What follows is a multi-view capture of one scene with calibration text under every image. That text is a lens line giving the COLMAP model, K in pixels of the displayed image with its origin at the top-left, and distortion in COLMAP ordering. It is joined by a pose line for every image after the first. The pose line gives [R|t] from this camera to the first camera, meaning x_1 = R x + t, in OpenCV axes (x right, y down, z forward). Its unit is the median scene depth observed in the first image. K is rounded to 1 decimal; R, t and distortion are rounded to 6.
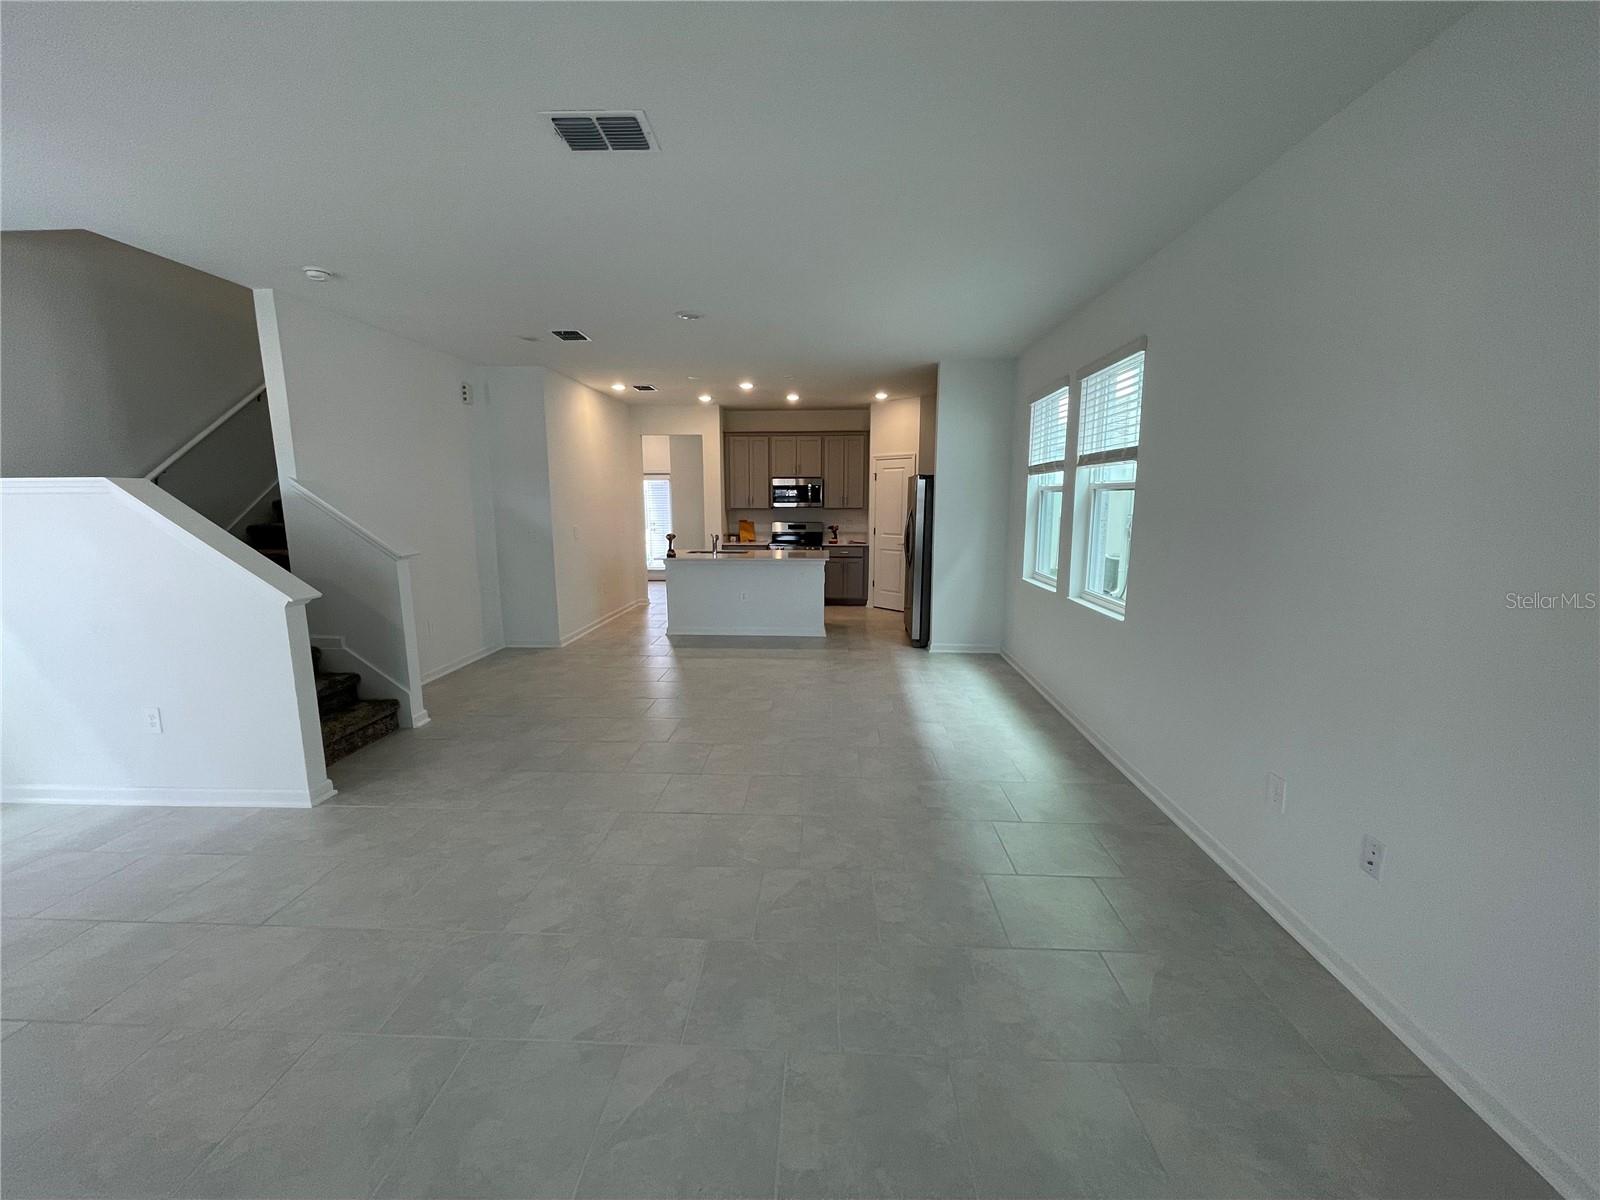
lens RADIAL K [[636.1, 0, 799.5], [0, 636.1, 601.7], [0, 0, 1]] dist [0.002708, 0.000084]
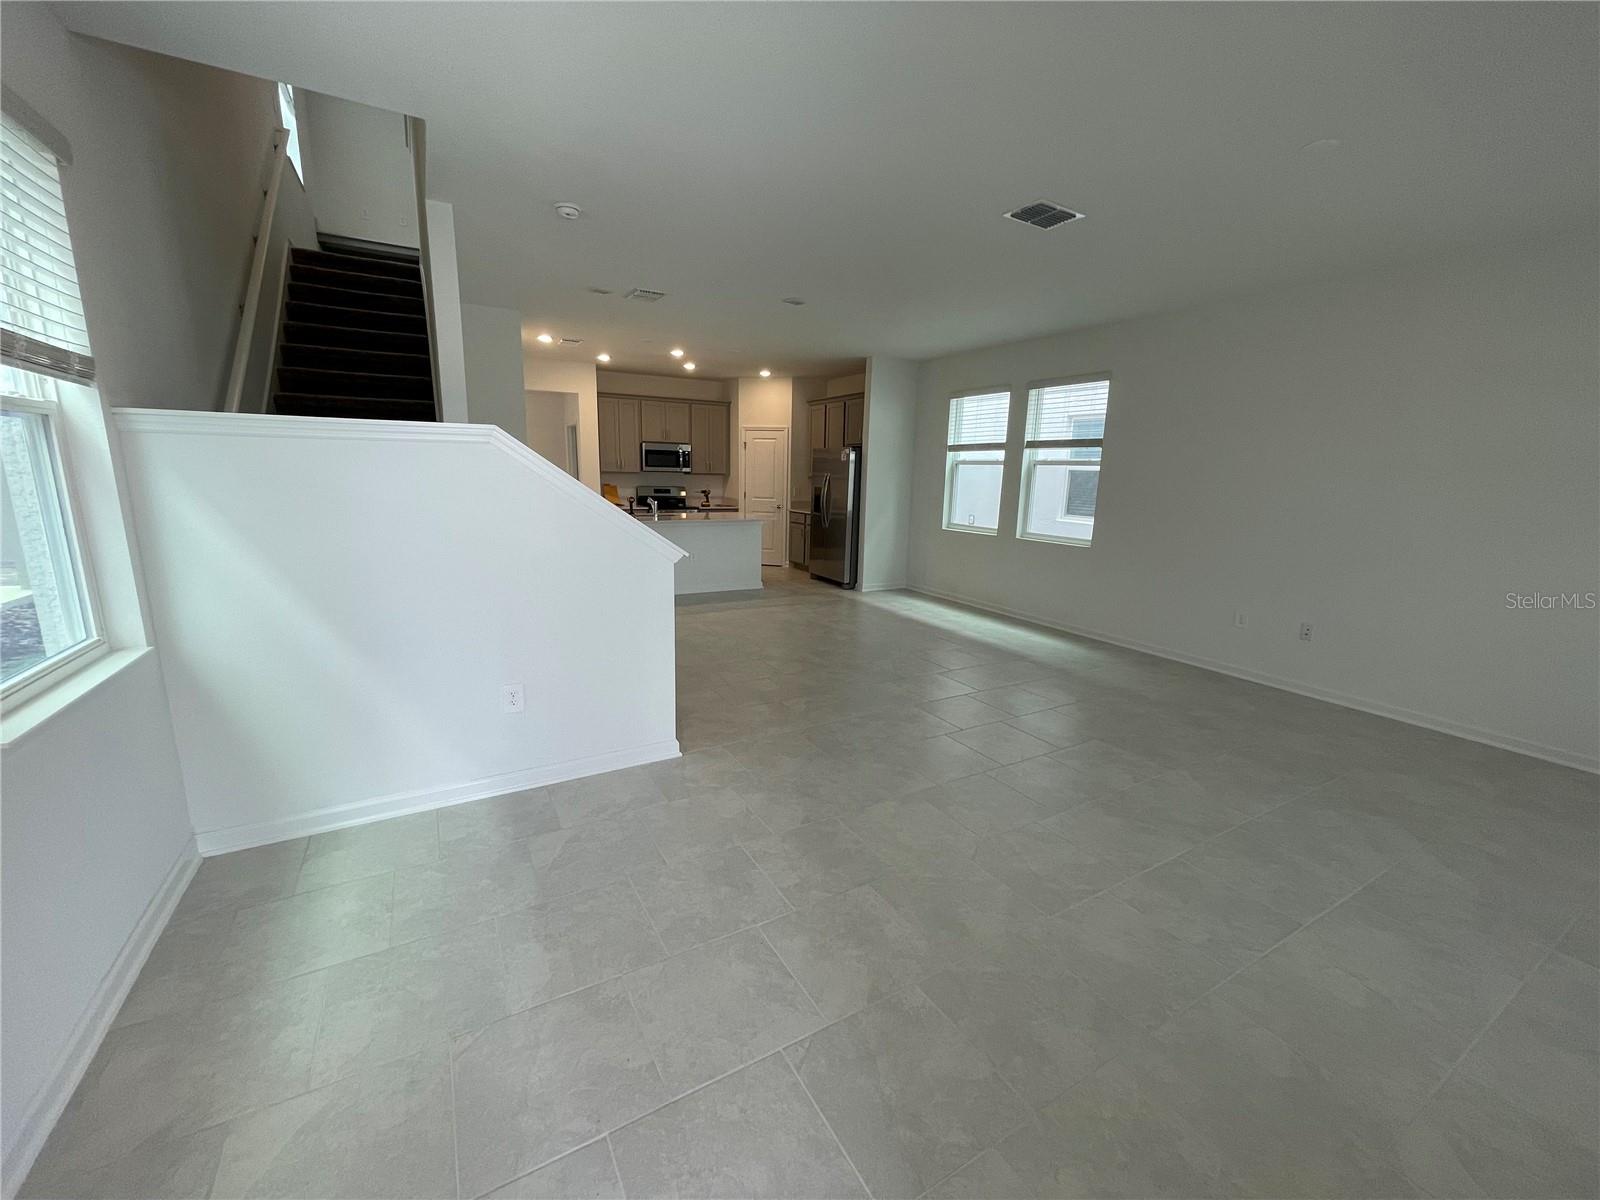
lens RADIAL K [[636.1, 0, 798.5], [0, 636.1, 598.6], [0, 0, 1]] dist [0.002708, 0.000084]
pose [[0.844720, -0.087024, 0.528086, -0.569813], [0.063340, 0.996013, 0.062816, 0.007259], [-0.531447, -0.019613, 0.846865, 0.011865]]
